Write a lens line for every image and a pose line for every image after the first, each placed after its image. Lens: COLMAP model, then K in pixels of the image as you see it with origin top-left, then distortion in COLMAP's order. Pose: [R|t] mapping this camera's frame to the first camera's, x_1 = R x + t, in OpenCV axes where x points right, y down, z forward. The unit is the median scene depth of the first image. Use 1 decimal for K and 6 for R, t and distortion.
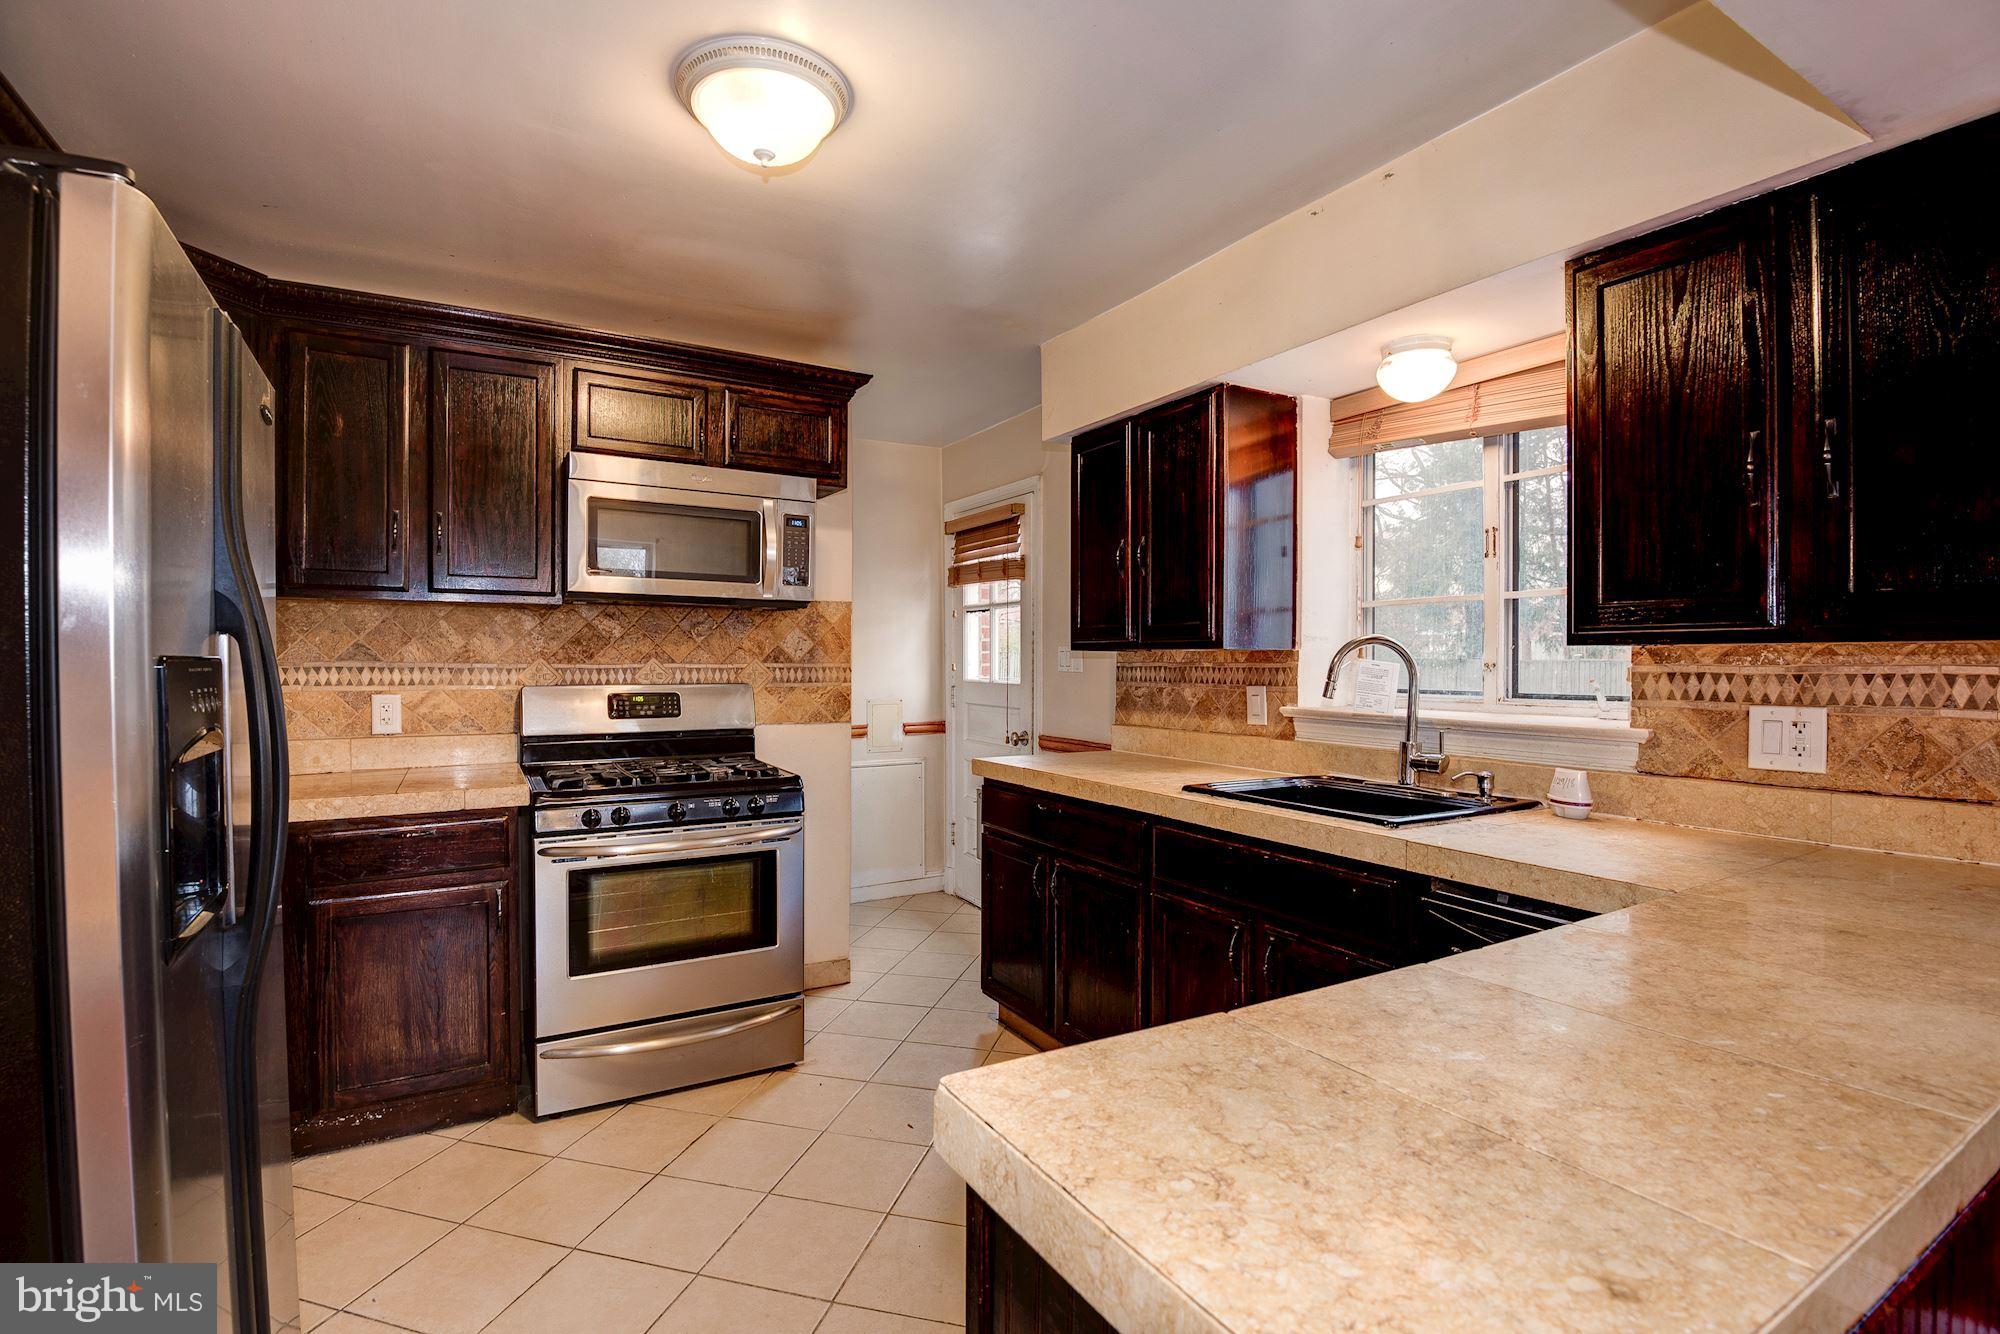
lens RADIAL K [[916.6, 0, 1004.7], [0, 916.6, 671.8], [0, 0, 1]] dist [-0.014065, -0.016819]
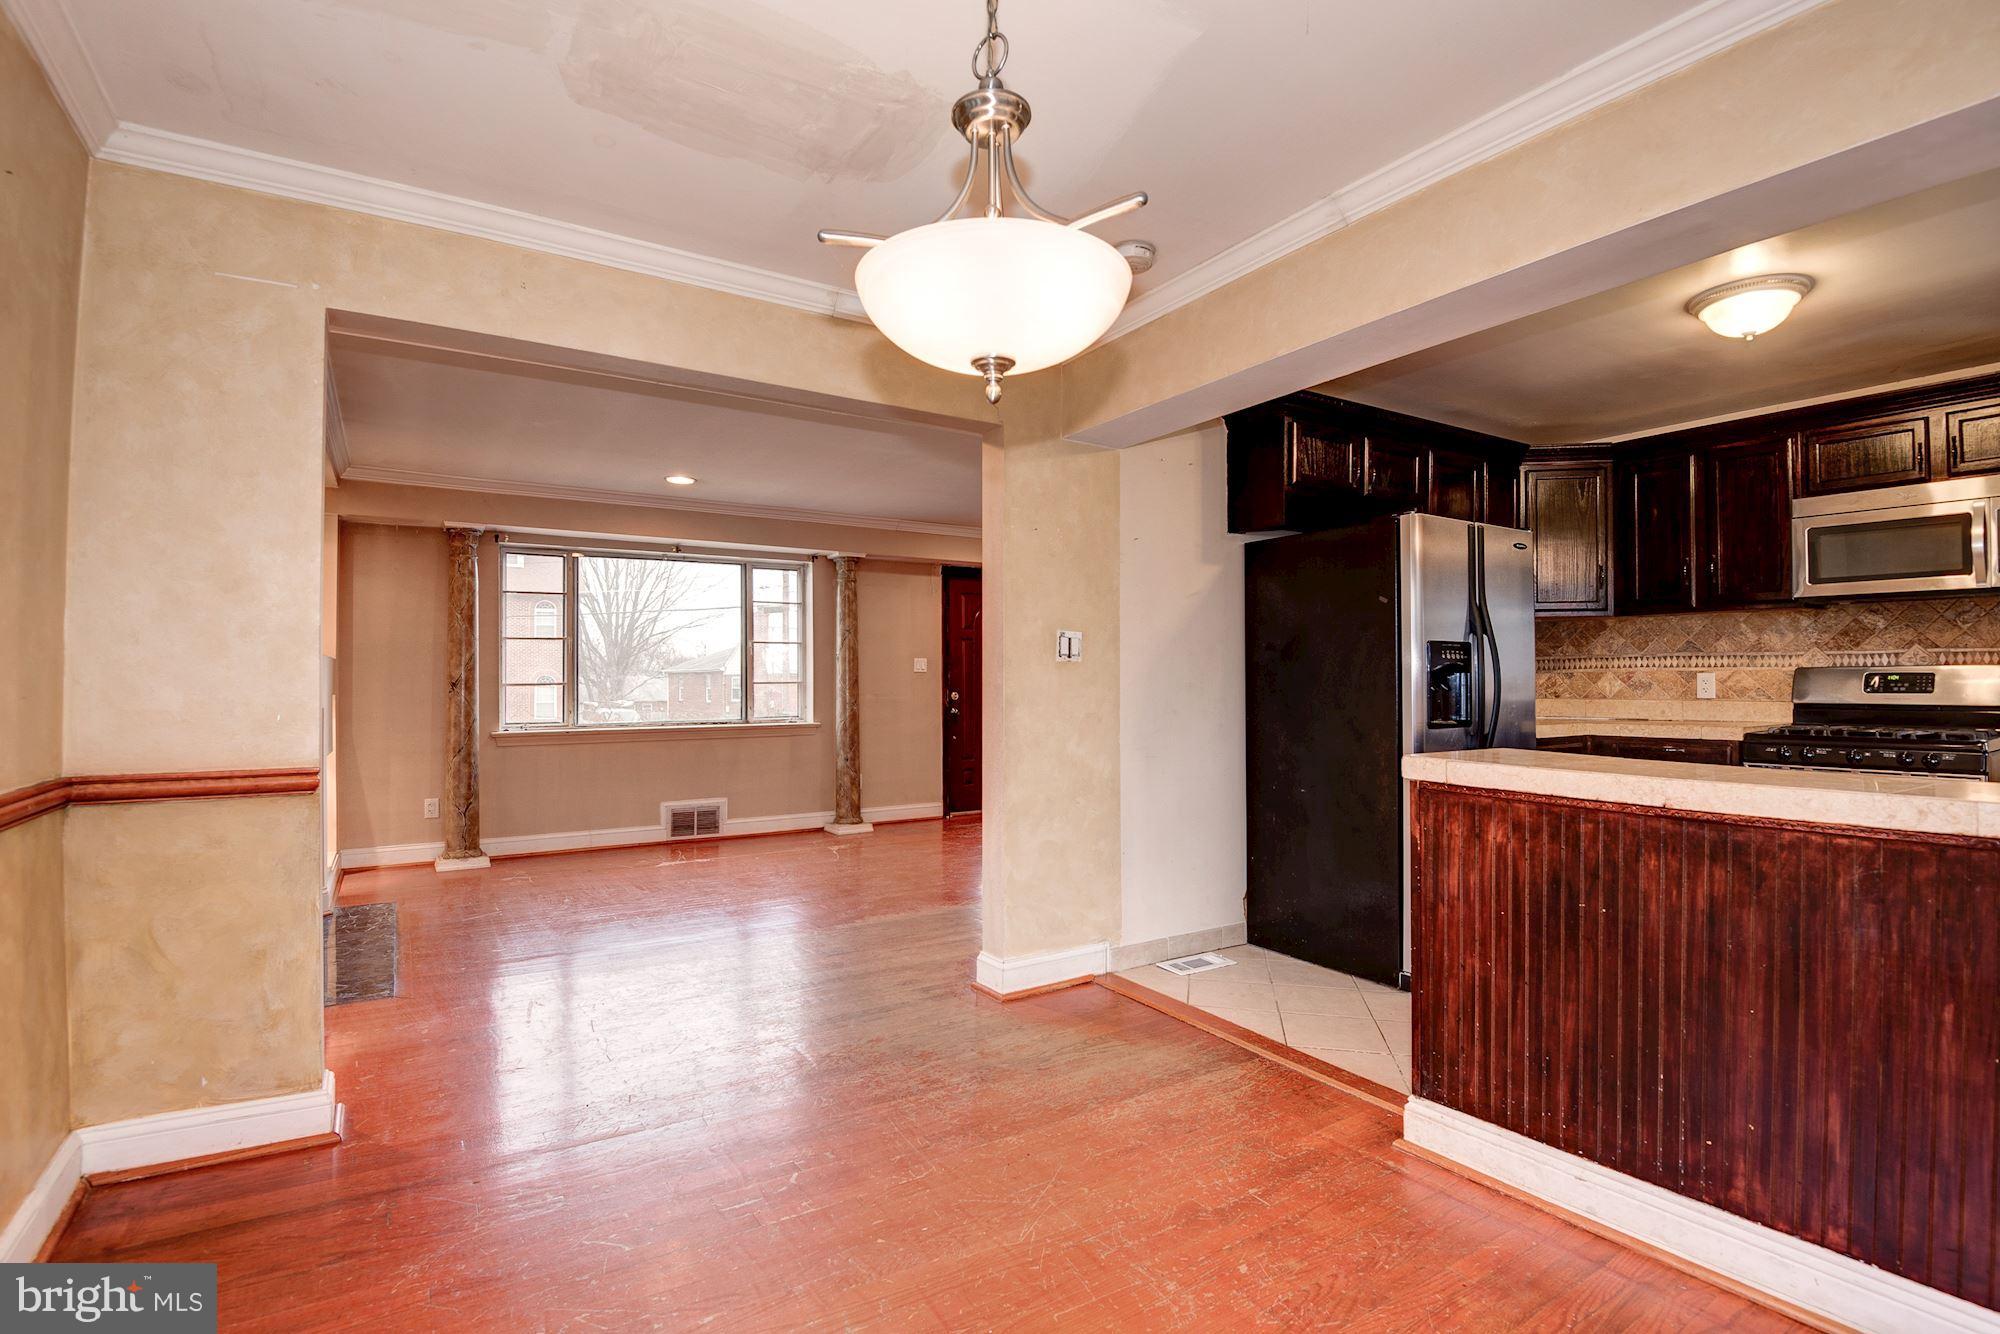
lens RADIAL K [[929.6, 0, 1011.0], [0, 929.6, 668.7], [0, 0, 1]] dist [-0.002324, -0.018541]
pose [[0.052230, -0.013108, -0.998549, 0.851799], [-0.009444, 0.999863, -0.013620, 0.050961], [0.998590, 0.010141, 0.052099, -0.279753]]
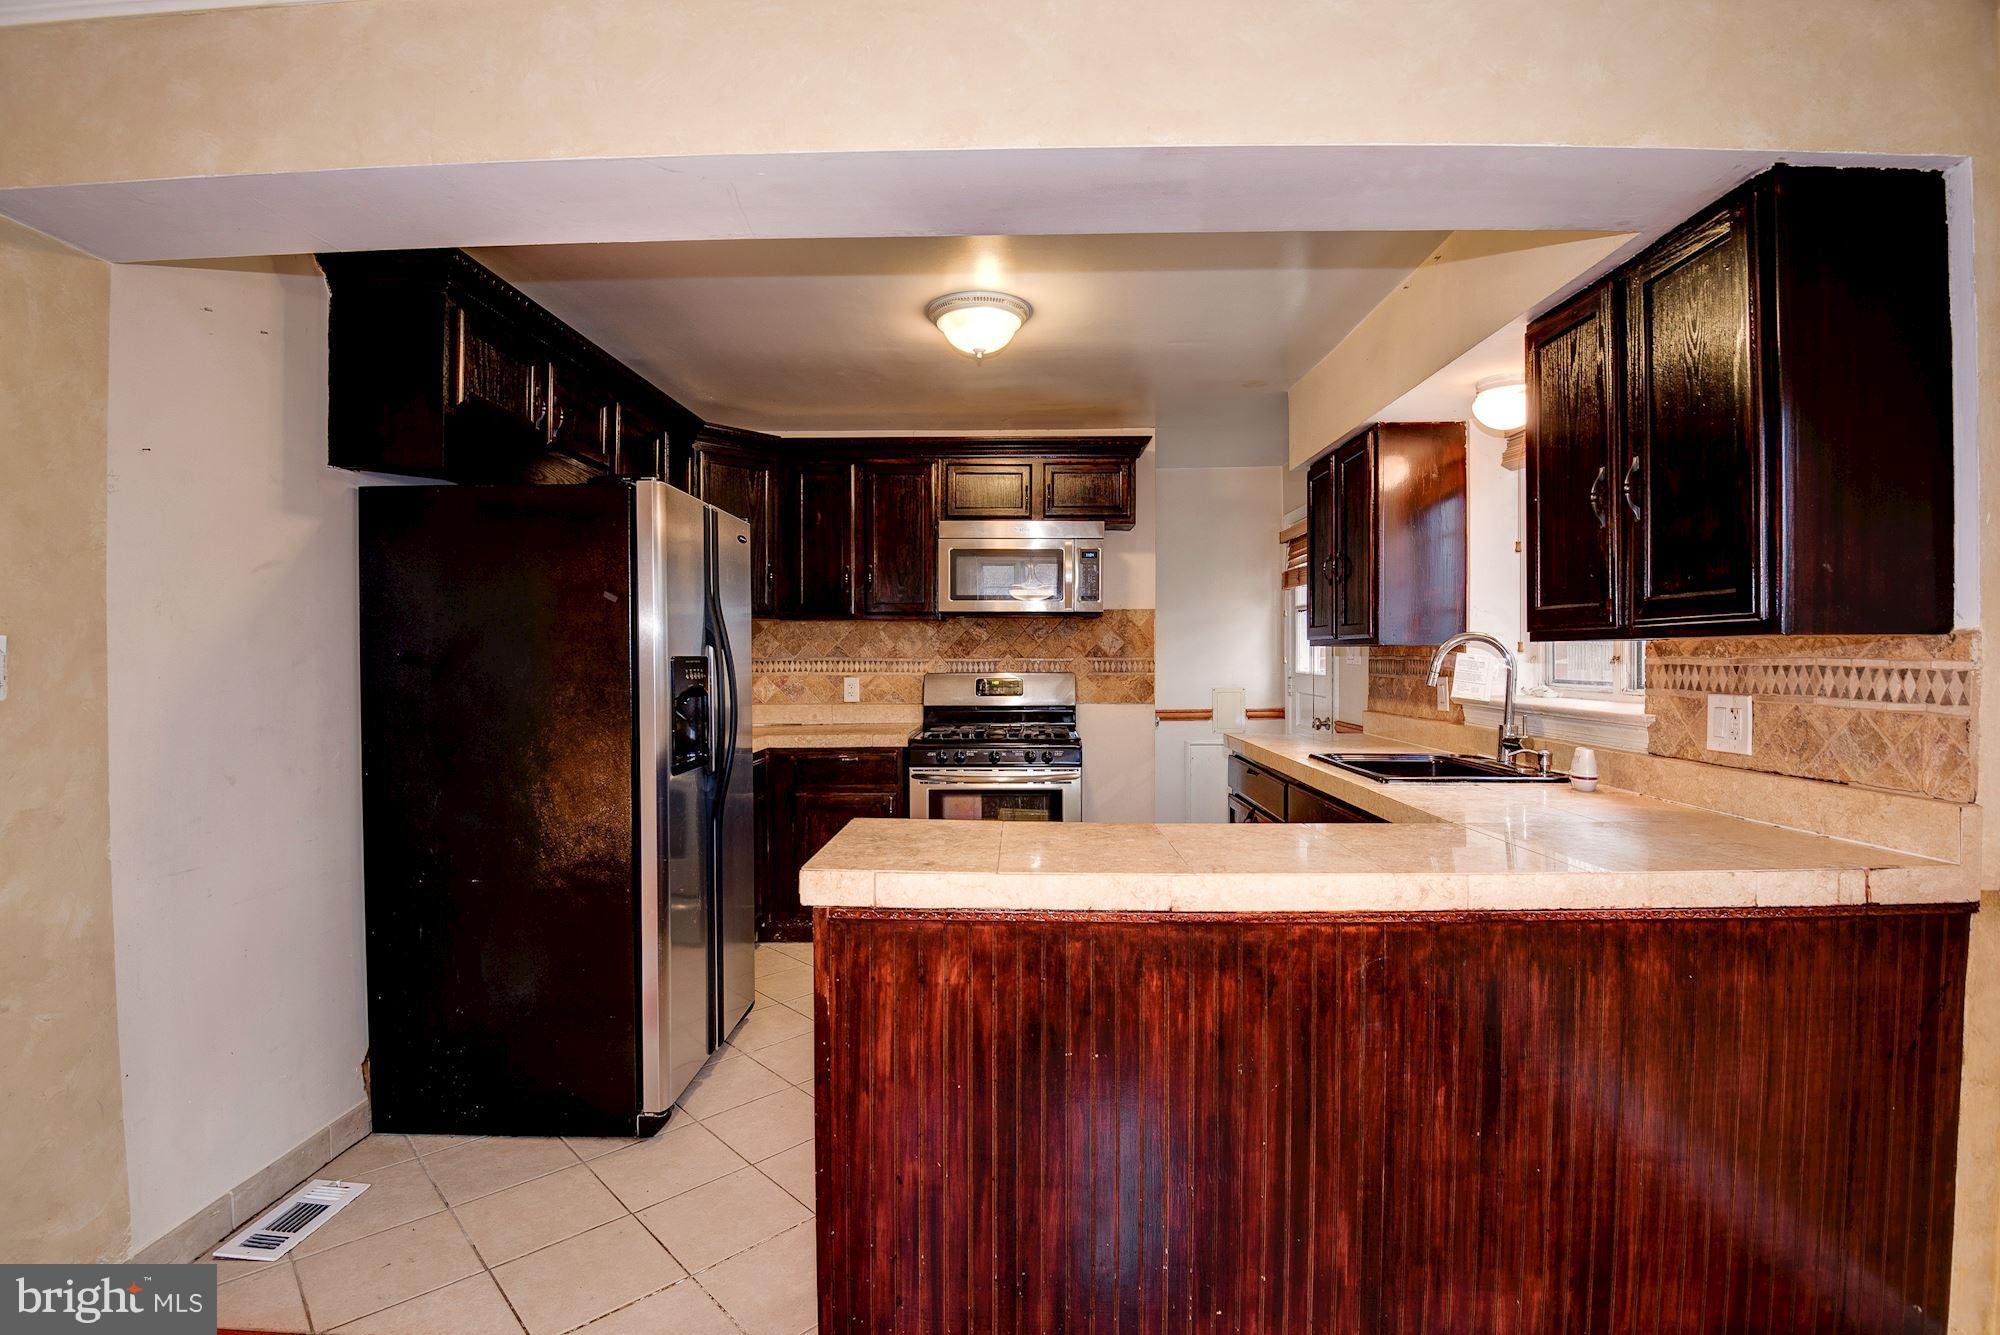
lens RADIAL K [[929.6, 0, 1011.0], [0, 929.6, 669.2], [0, 0, 1]] dist [-0.002324, -0.018541]
pose [[0.852242, 0.003933, -0.523133, 0.433226], [-0.001944, 0.999989, 0.004351, 0.002168], [0.523145, -0.002691, 0.852240, -0.266951]]
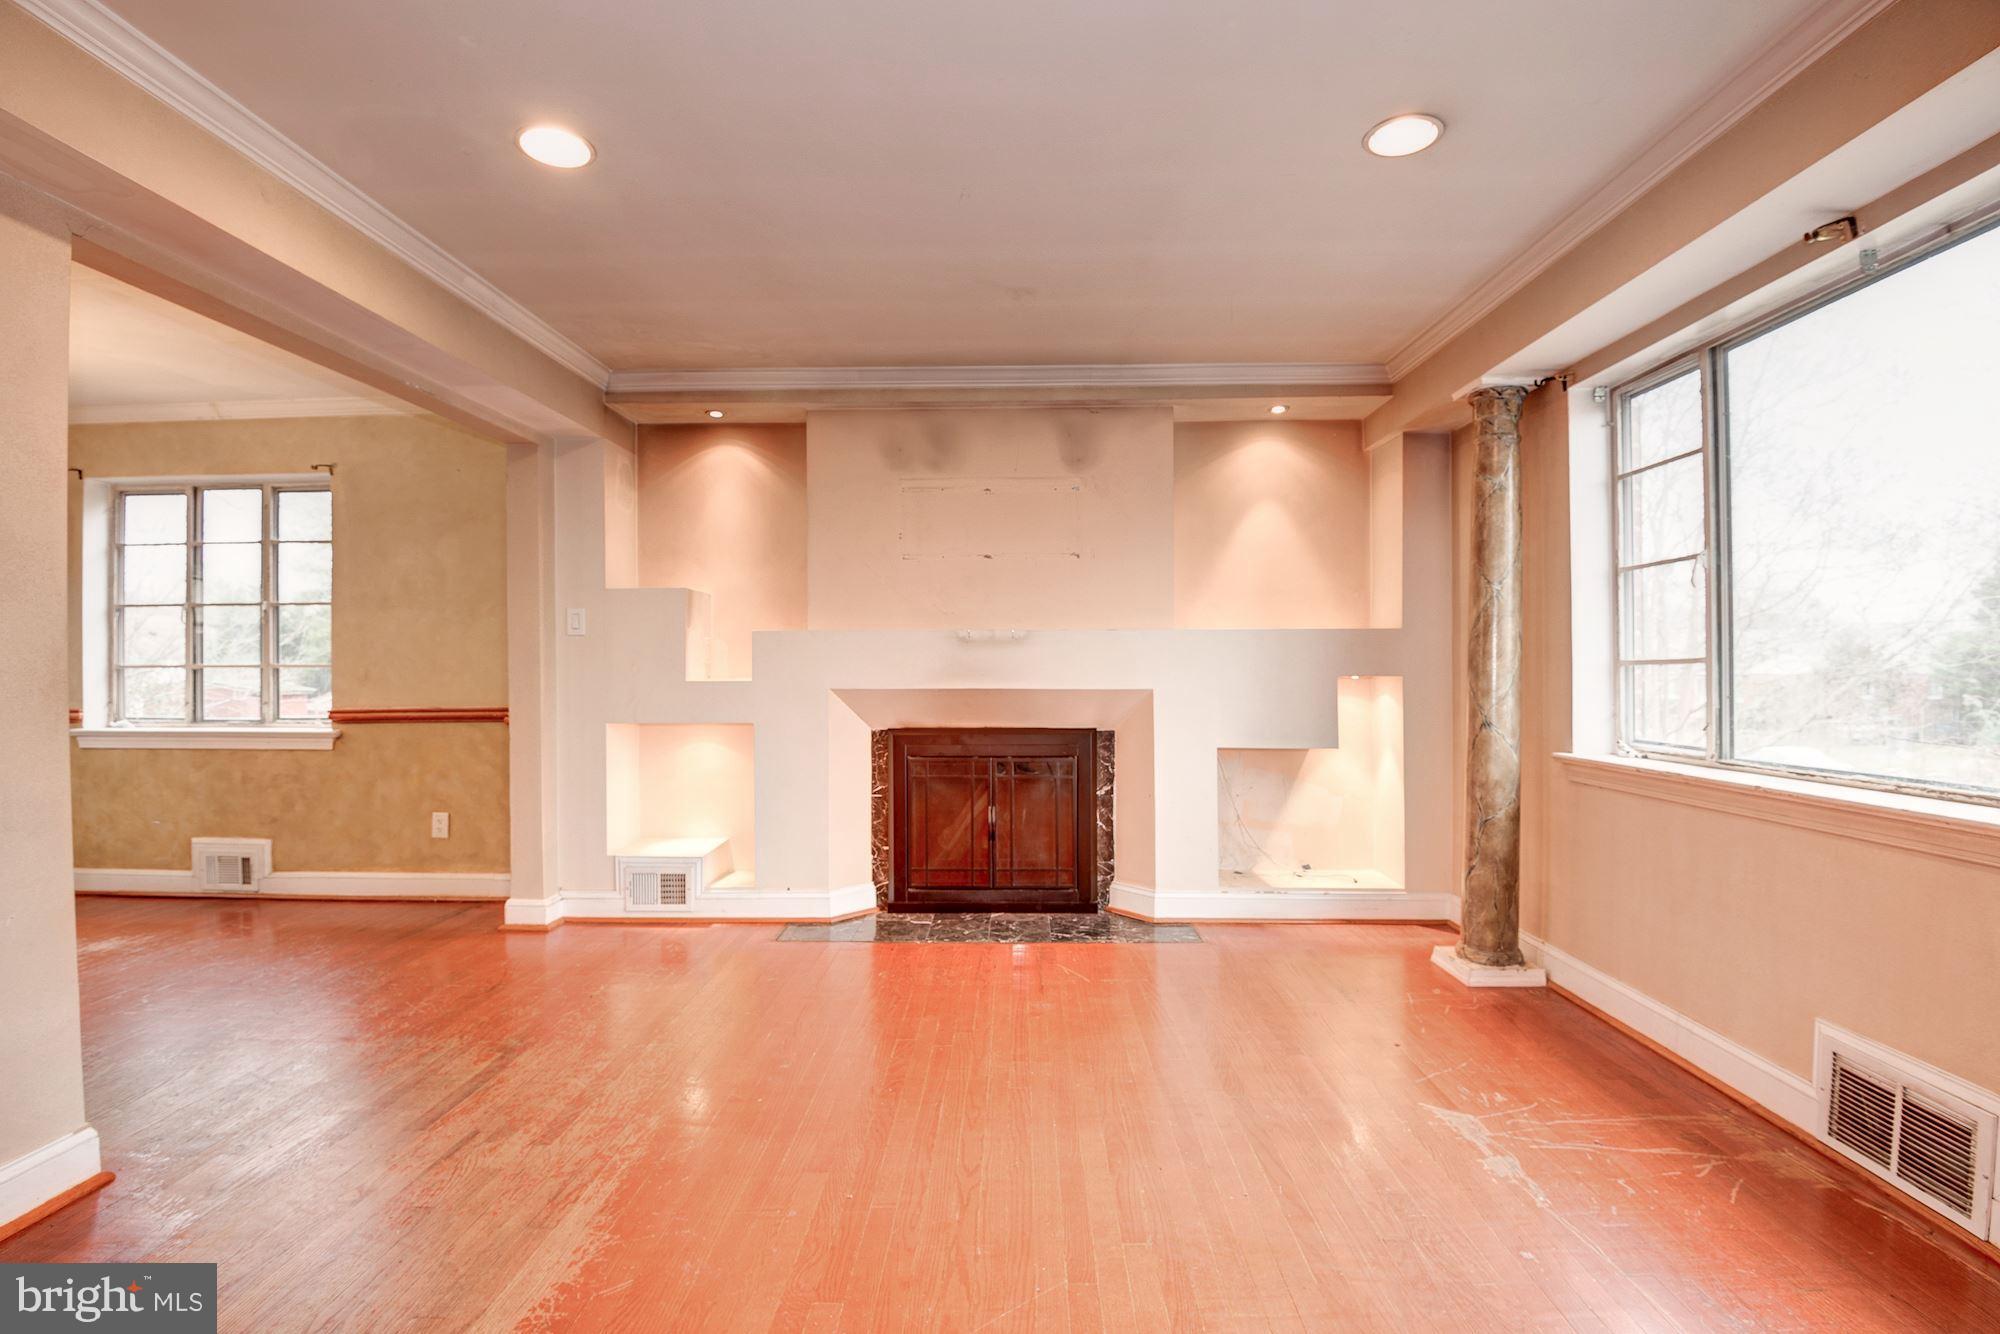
lens RADIAL K [[950.1, 0, 1000.0], [0, 950.1, 667.0], [0, 0, 1]] dist [0.004125, 0.000235]
pose [[-0.853474, 0.006124, 0.521099, -1.250673], [0.011792, 0.999902, 0.007563, 0.061393], [-0.521001, 0.012599, -0.853463, -0.032608]]
